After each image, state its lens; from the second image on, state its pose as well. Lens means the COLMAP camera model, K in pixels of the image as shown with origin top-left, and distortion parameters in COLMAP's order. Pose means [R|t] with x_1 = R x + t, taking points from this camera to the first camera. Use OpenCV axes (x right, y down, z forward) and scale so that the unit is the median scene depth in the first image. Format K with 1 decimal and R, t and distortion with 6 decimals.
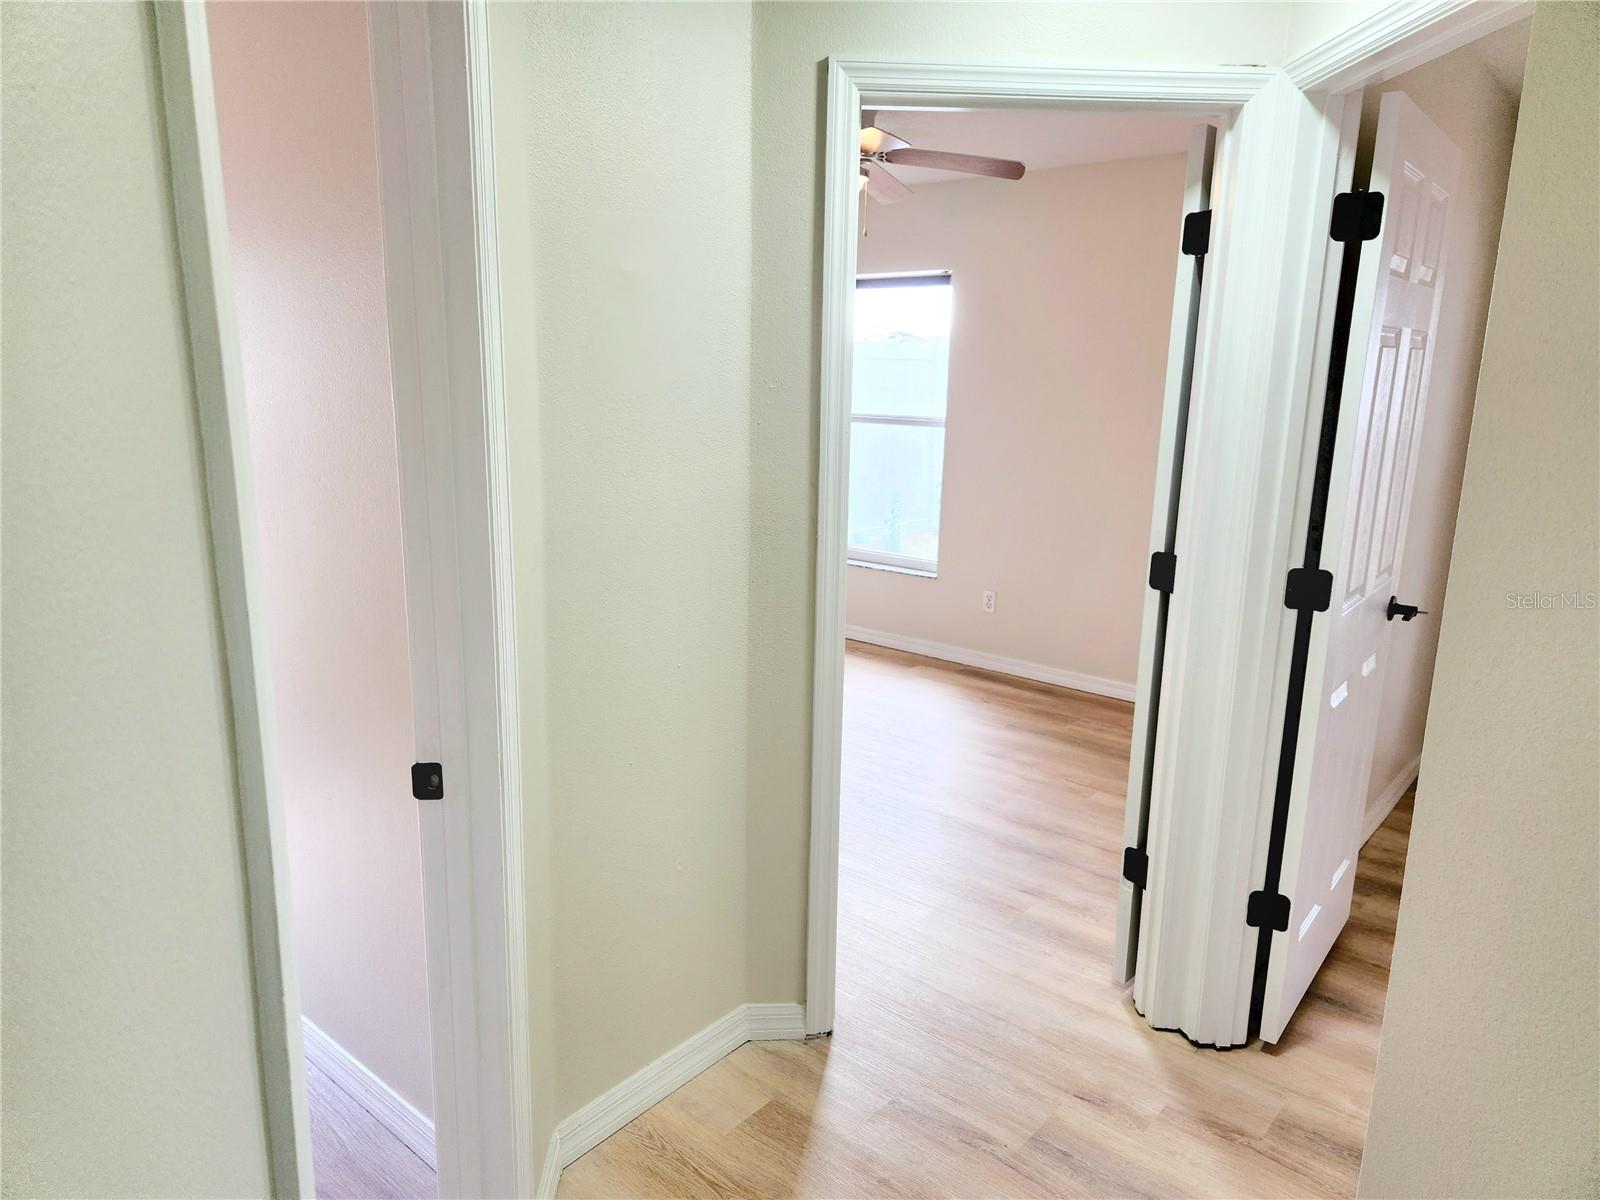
lens RADIAL K [[1069.2, 0, 800.0], [0, 1069.2, 600.0], [0, 0, 1]] dist [0.077202, -0.061638]
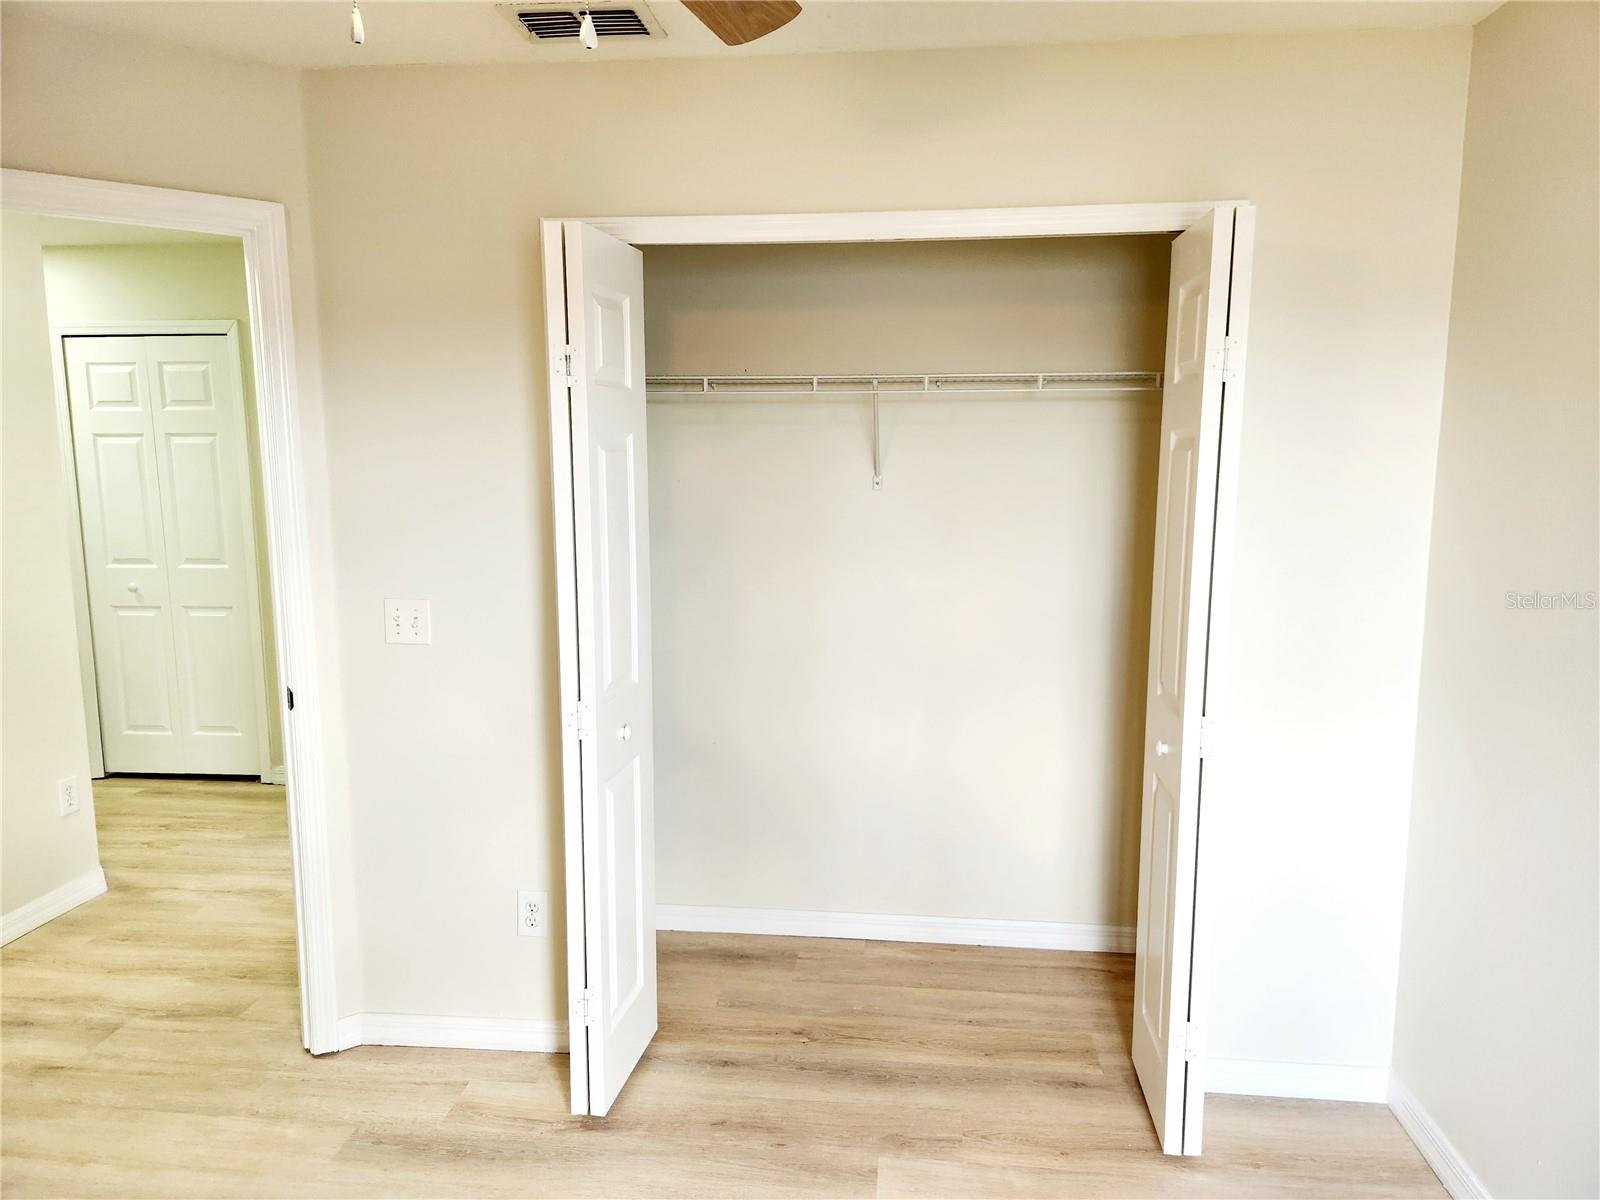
lens RADIAL K [[1069.2, 0, 800.0], [0, 1069.2, 600.0], [0, 0, 1]] dist [0.077202, -0.061638]
pose [[-0.830312, 0.060763, -0.553977, 0.100313], [-0.136675, 0.941480, 0.308117, -0.228879], [0.540280, 0.331548, -0.773417, 1.007758]]
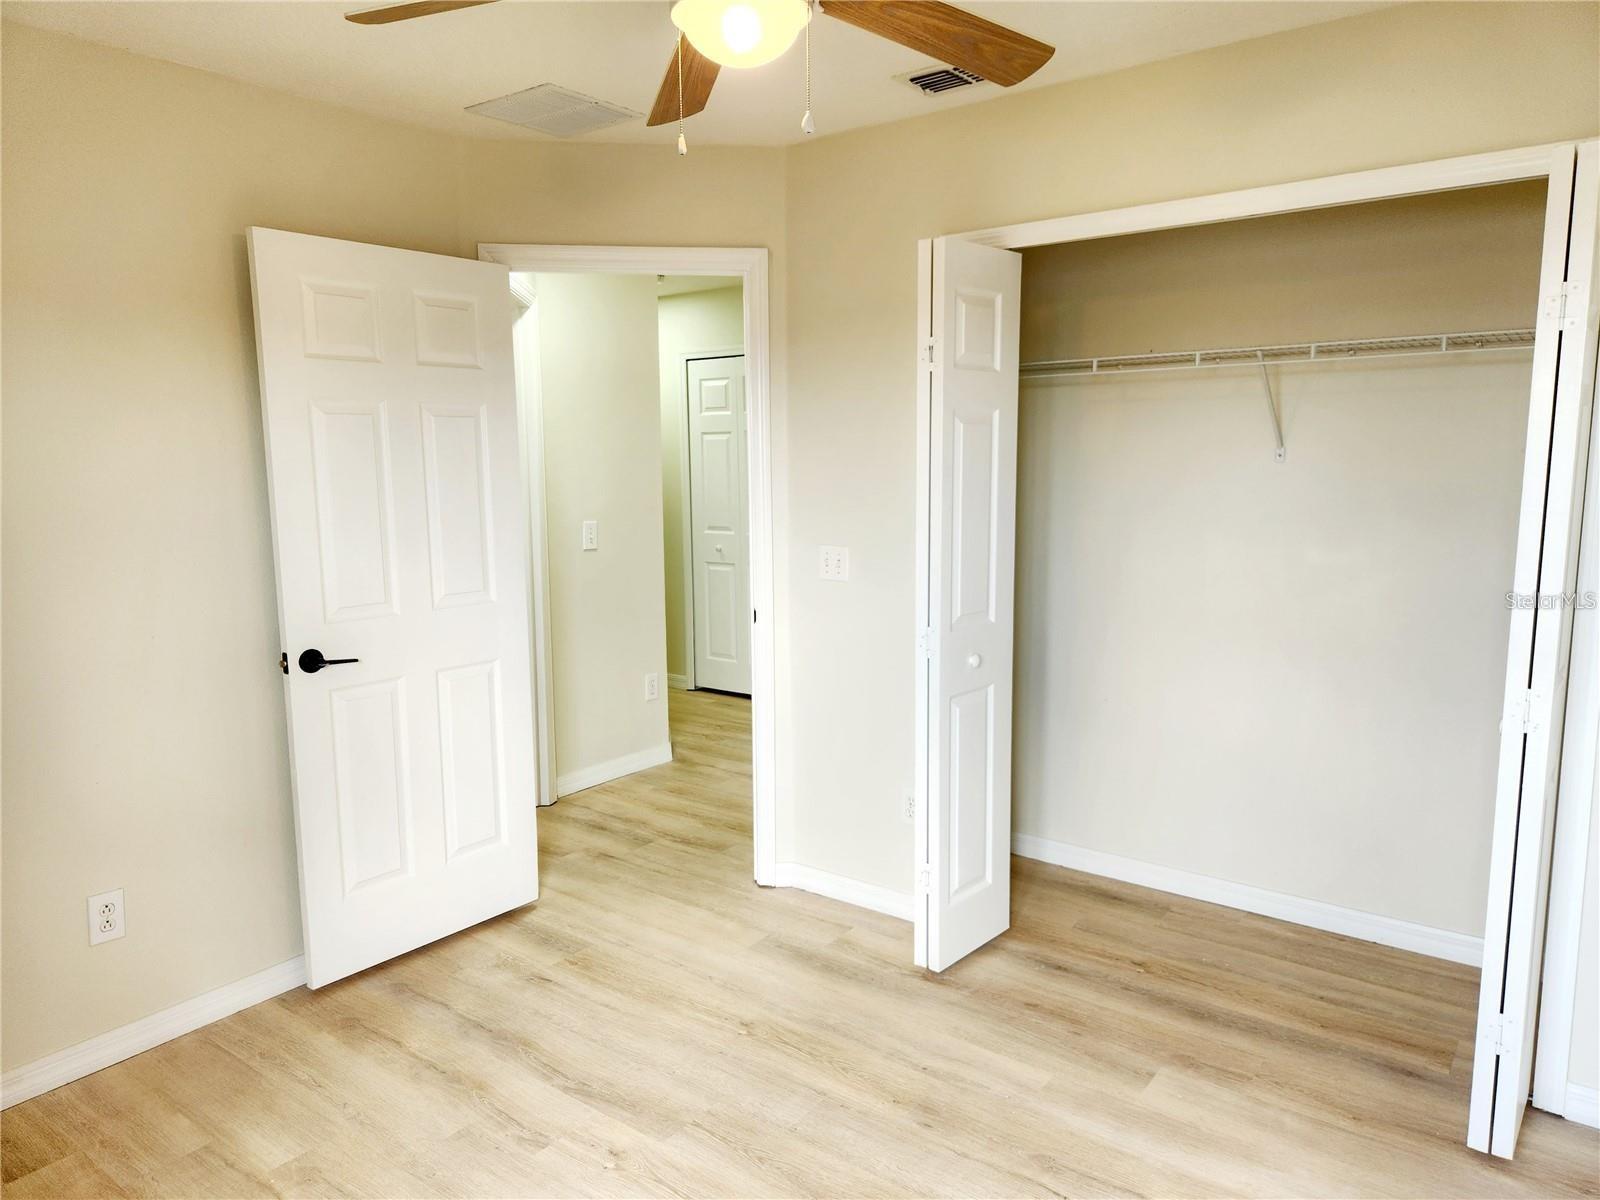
lens RADIAL K [[1069.2, 0, 800.0], [0, 1069.2, 600.0], [0, 0, 1]] dist [0.077202, -0.061638]
pose [[-0.998722, -0.004571, -0.050335, 0.021845], [-0.021808, 0.937404, 0.347561, -0.242111], [0.045595, 0.348215, -0.936305, 1.139555]]
